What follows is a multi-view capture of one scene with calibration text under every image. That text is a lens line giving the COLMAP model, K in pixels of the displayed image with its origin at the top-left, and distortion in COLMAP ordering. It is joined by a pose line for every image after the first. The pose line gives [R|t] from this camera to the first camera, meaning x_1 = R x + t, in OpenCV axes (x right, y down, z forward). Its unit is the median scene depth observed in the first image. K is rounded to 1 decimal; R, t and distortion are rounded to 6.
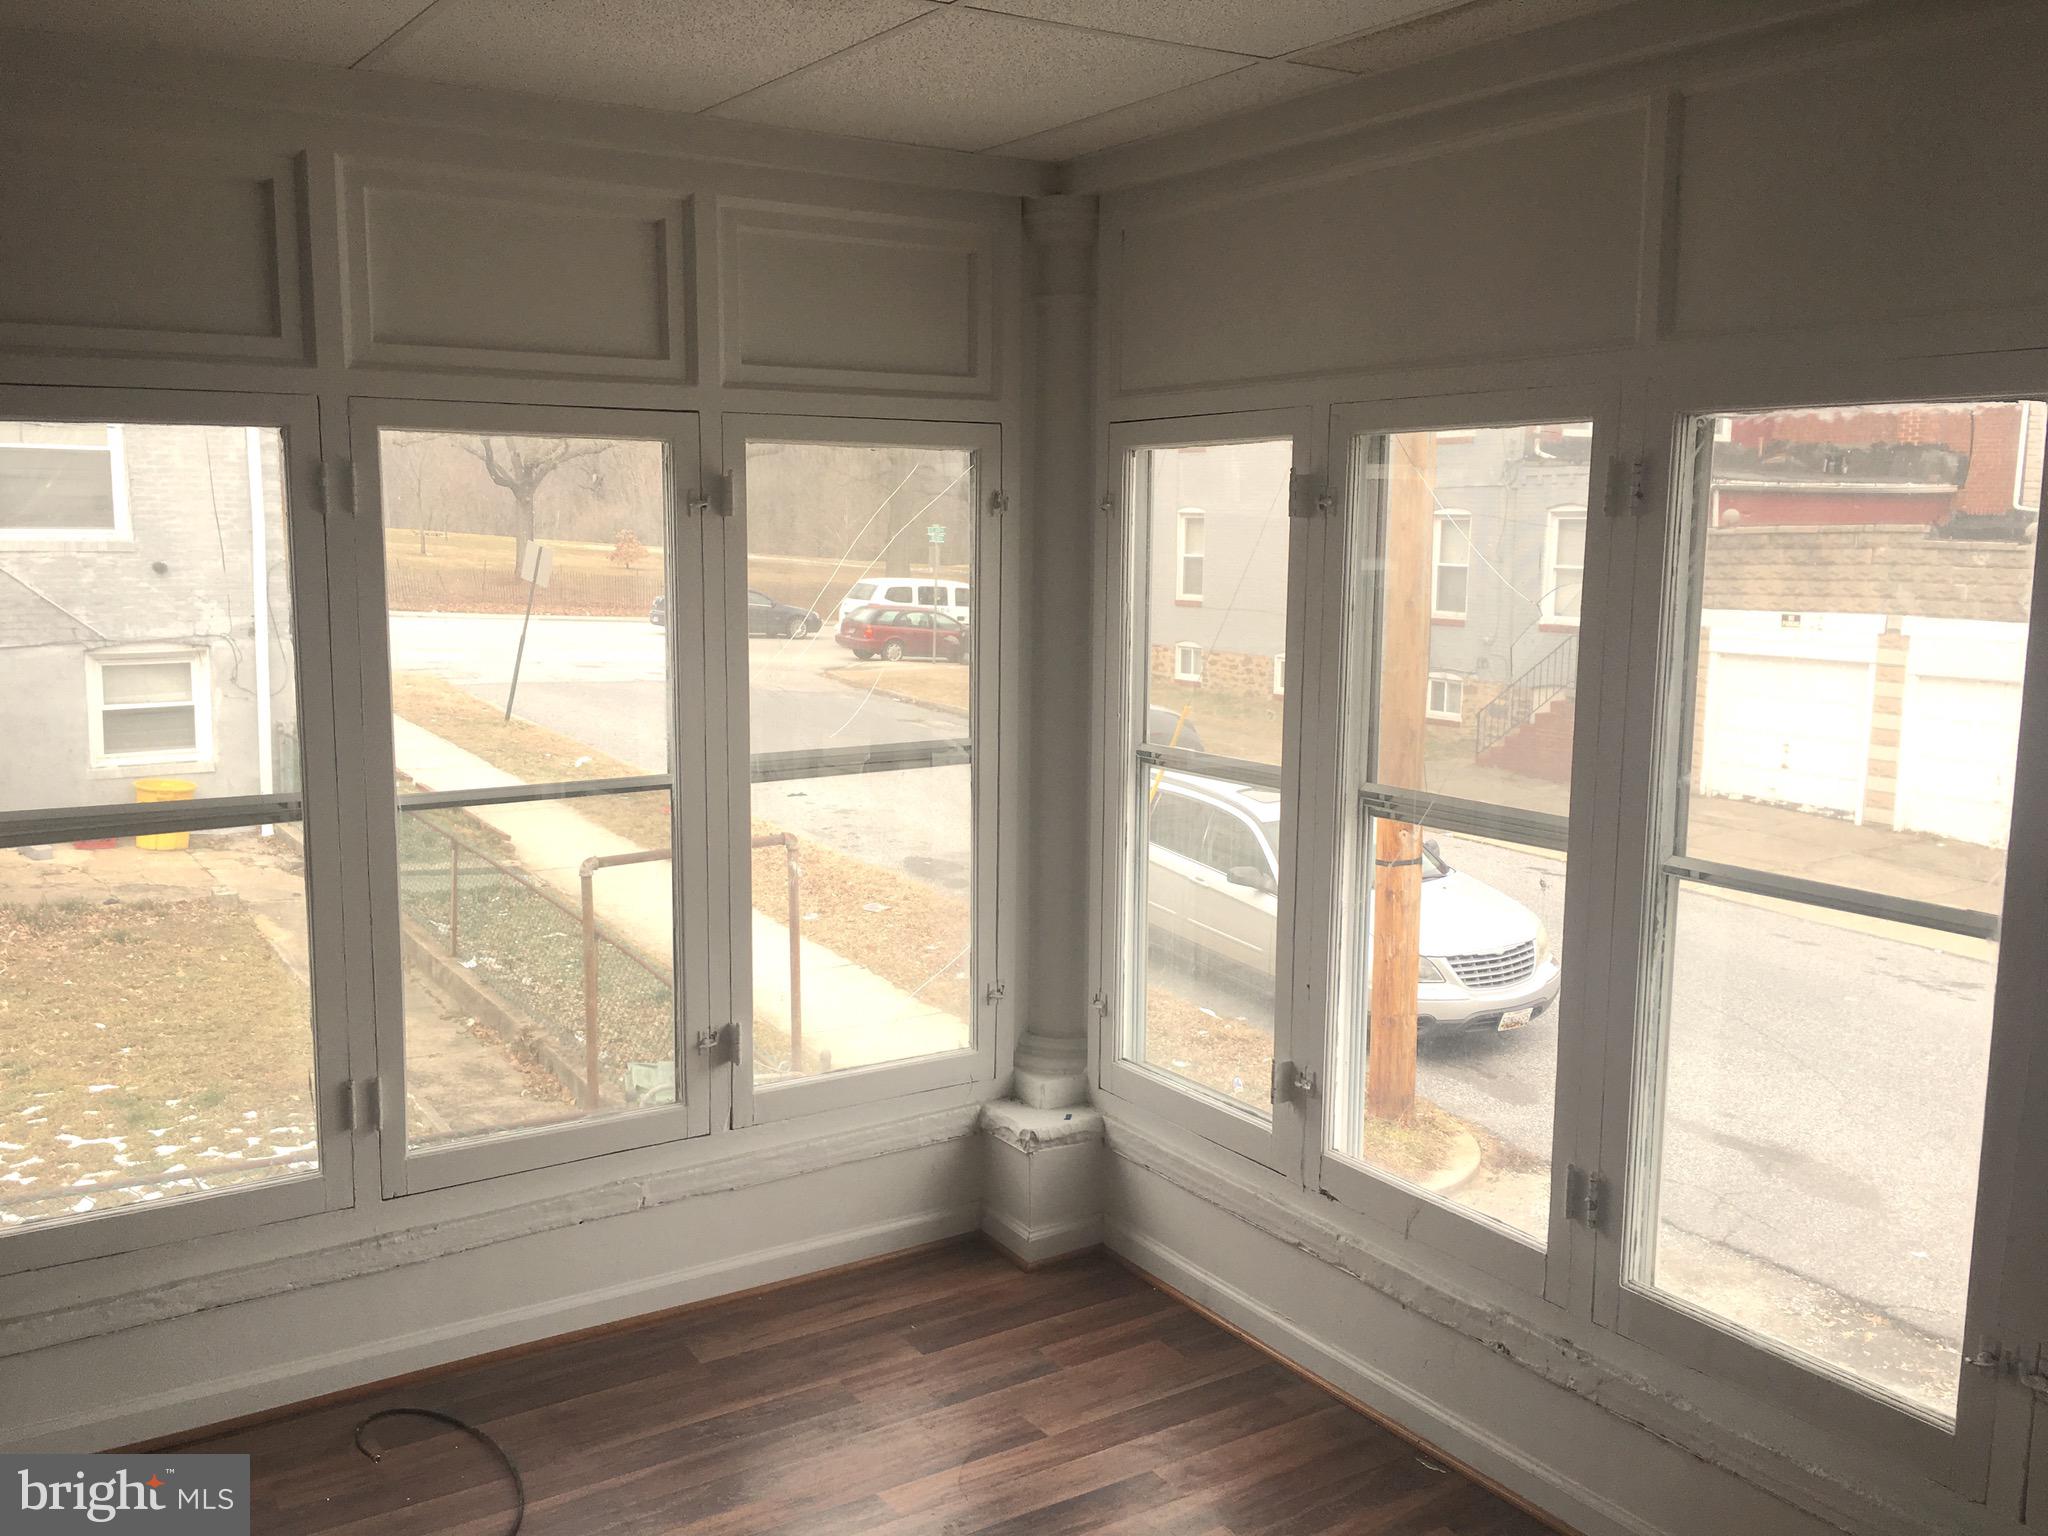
lens RADIAL K [[1746.4, 0, 1028.5], [0, 1746.4, 764.2], [0, 0, 1]] dist [0.038474, 0.008494]
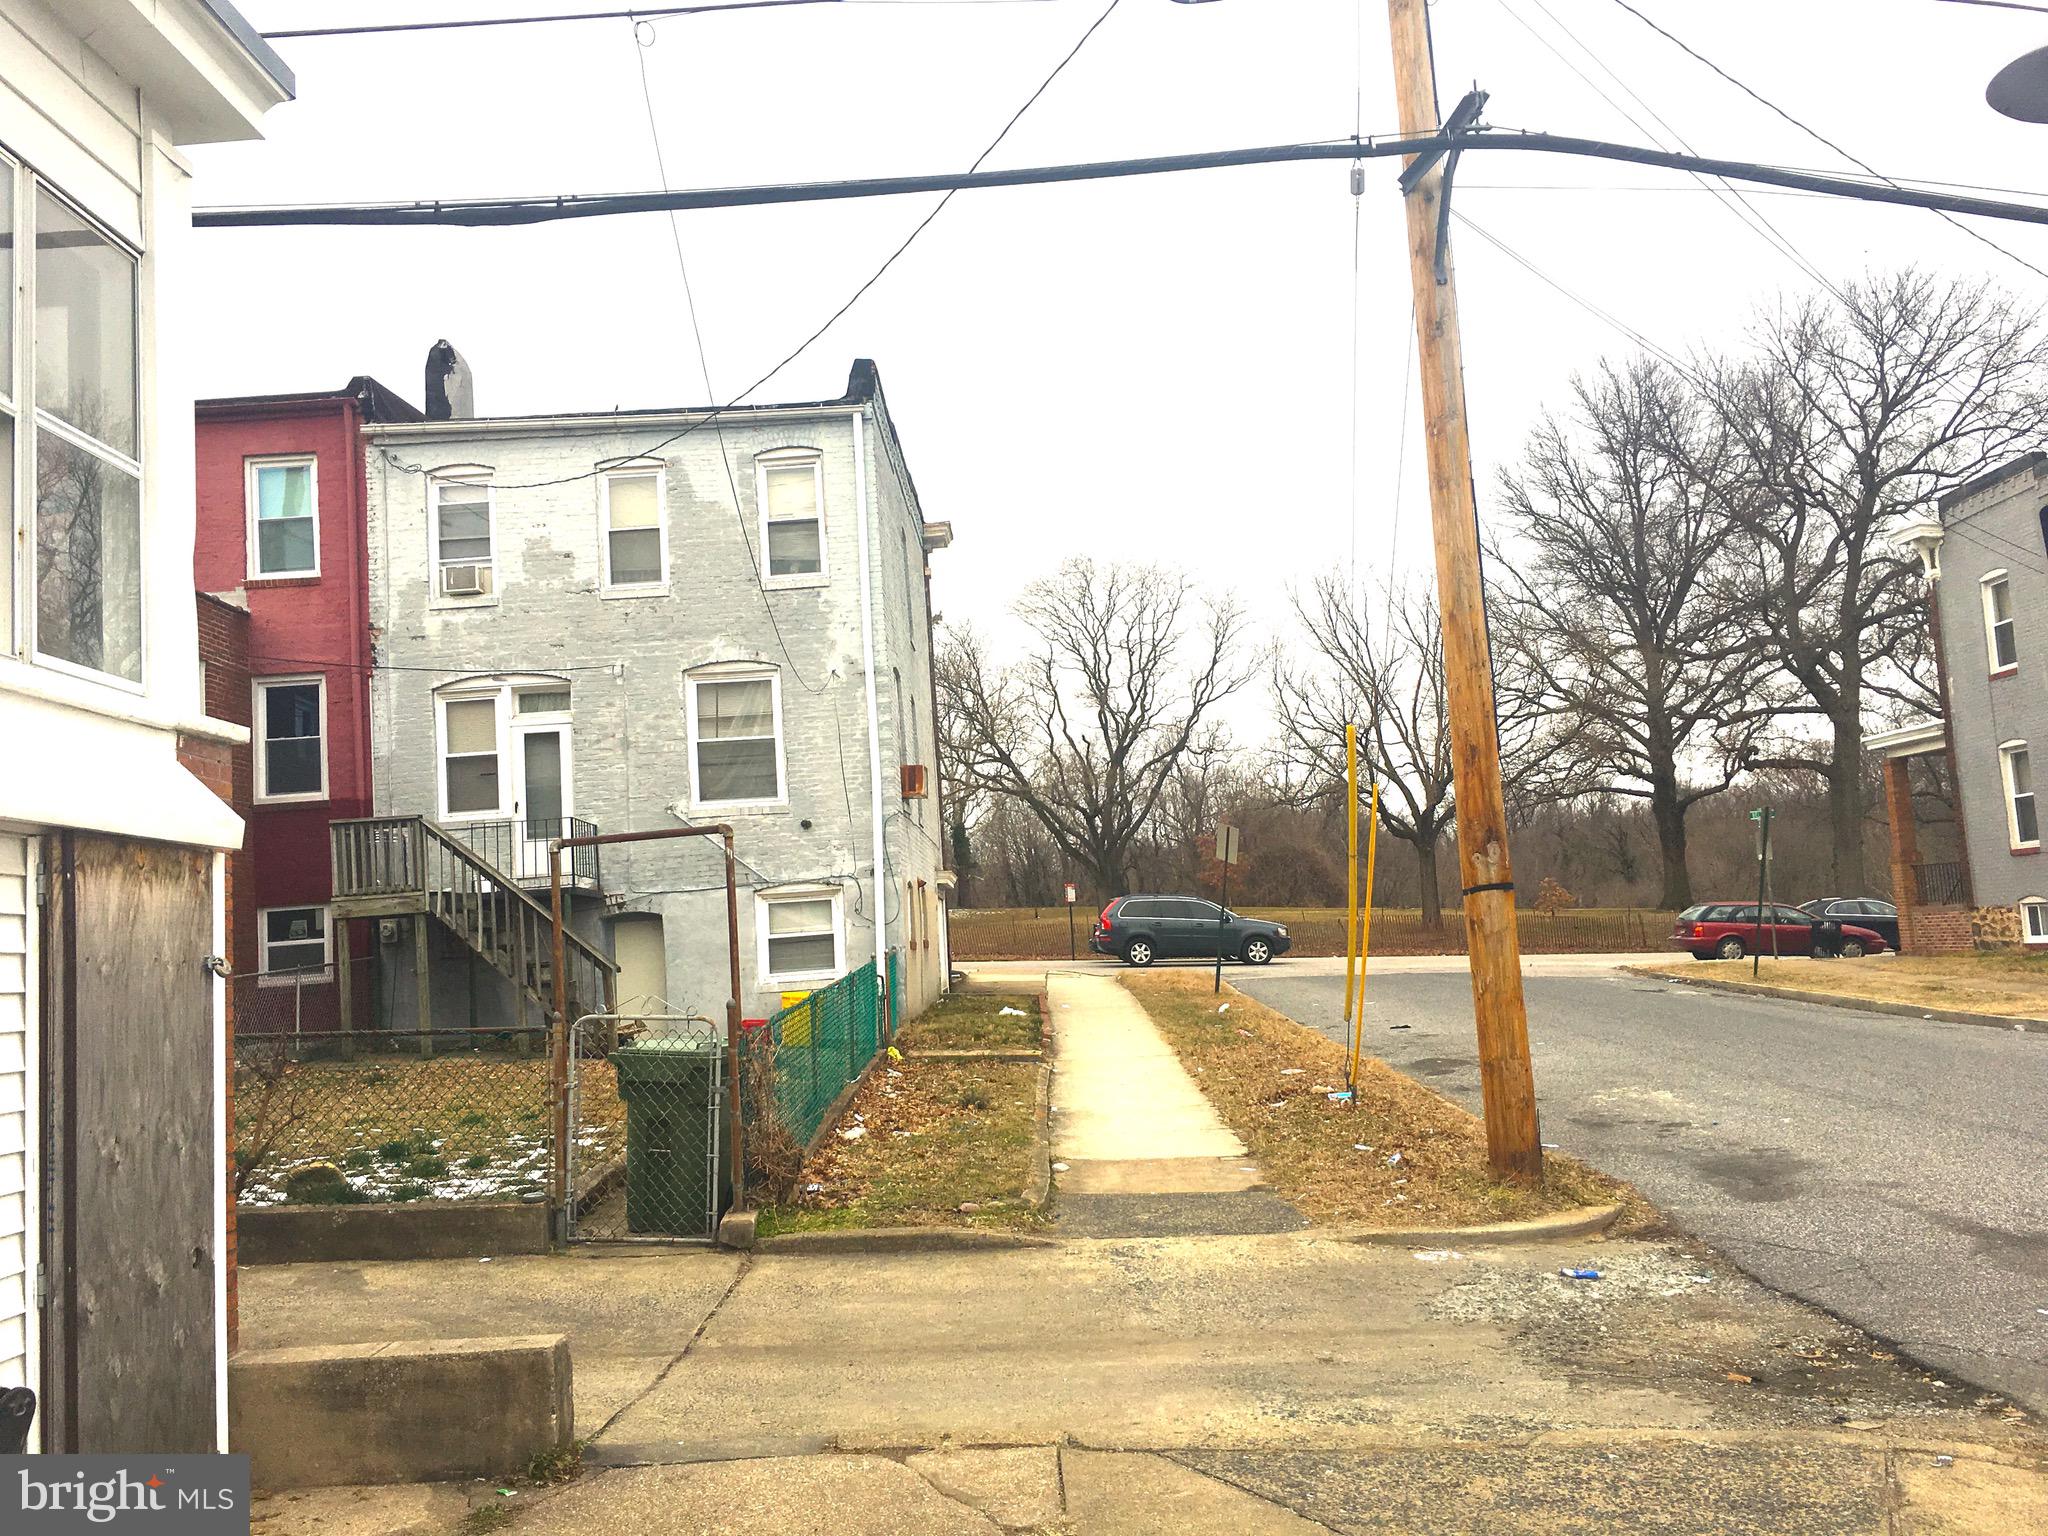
lens RADIAL K [[1746.4, 0, 1024.1], [0, 1746.4, 763.5], [0, 0, 1]] dist [0.038474, 0.008494]
pose [[0.824336, -0.120441, -0.553140, 0.339424], [-0.009697, 0.973958, -0.226521, 0.129051], [0.566018, 0.192093, 0.801700, 0.061498]]
